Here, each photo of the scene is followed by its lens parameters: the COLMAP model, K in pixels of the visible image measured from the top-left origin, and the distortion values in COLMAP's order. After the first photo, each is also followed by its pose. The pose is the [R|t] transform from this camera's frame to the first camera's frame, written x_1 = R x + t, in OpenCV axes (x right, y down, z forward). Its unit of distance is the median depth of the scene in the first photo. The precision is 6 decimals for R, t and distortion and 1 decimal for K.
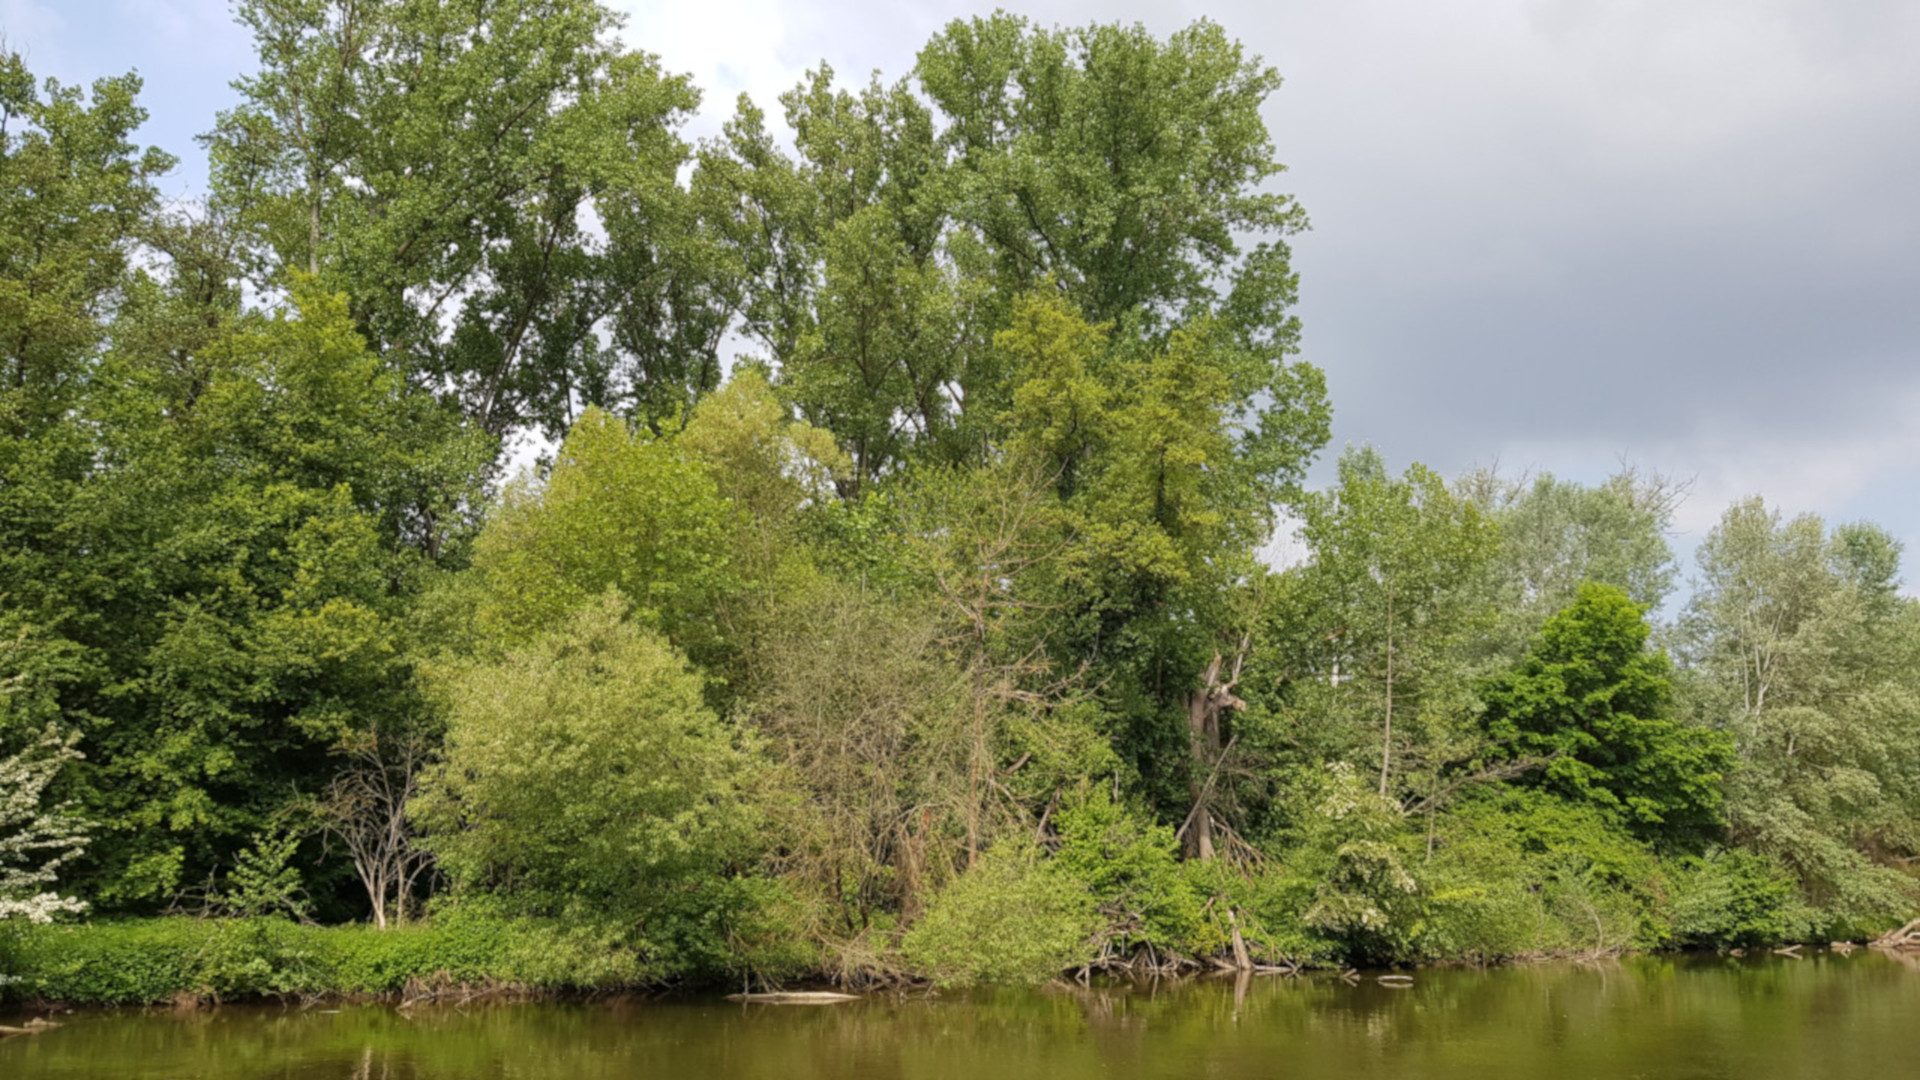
lens RADIAL K [[1479.5, 0, 952.8], [0, 1479.5, 543.0], [0, 0, 1]] dist [0.004620, -0.030173]
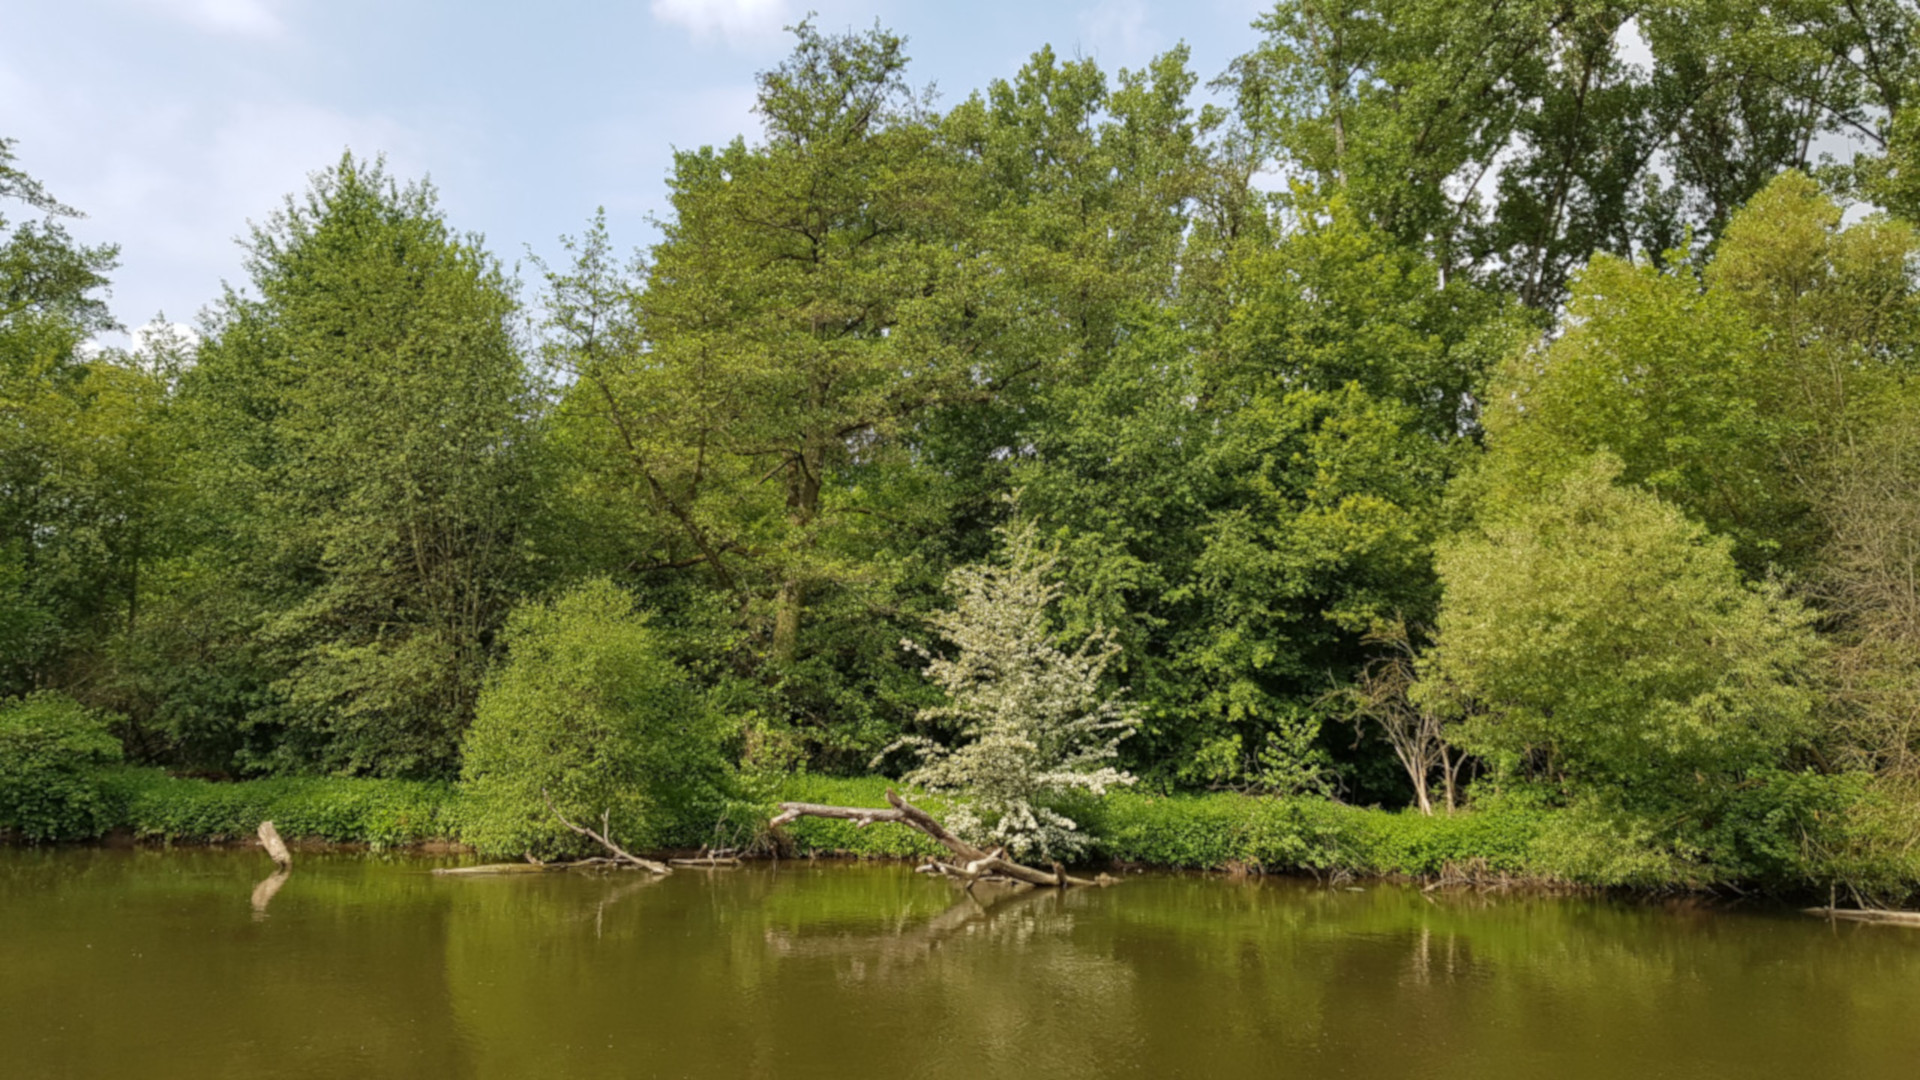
lens RADIAL K [[1479.5, 0, 952.8], [0, 1479.5, 543.0], [0, 0, 1]] dist [0.004620, -0.030173]
pose [[0.718334, -0.079734, -0.691114, 0.091469], [0.127078, 0.991735, 0.017667, 0.018181], [0.683994, -0.100516, 0.722530, 0.065881]]
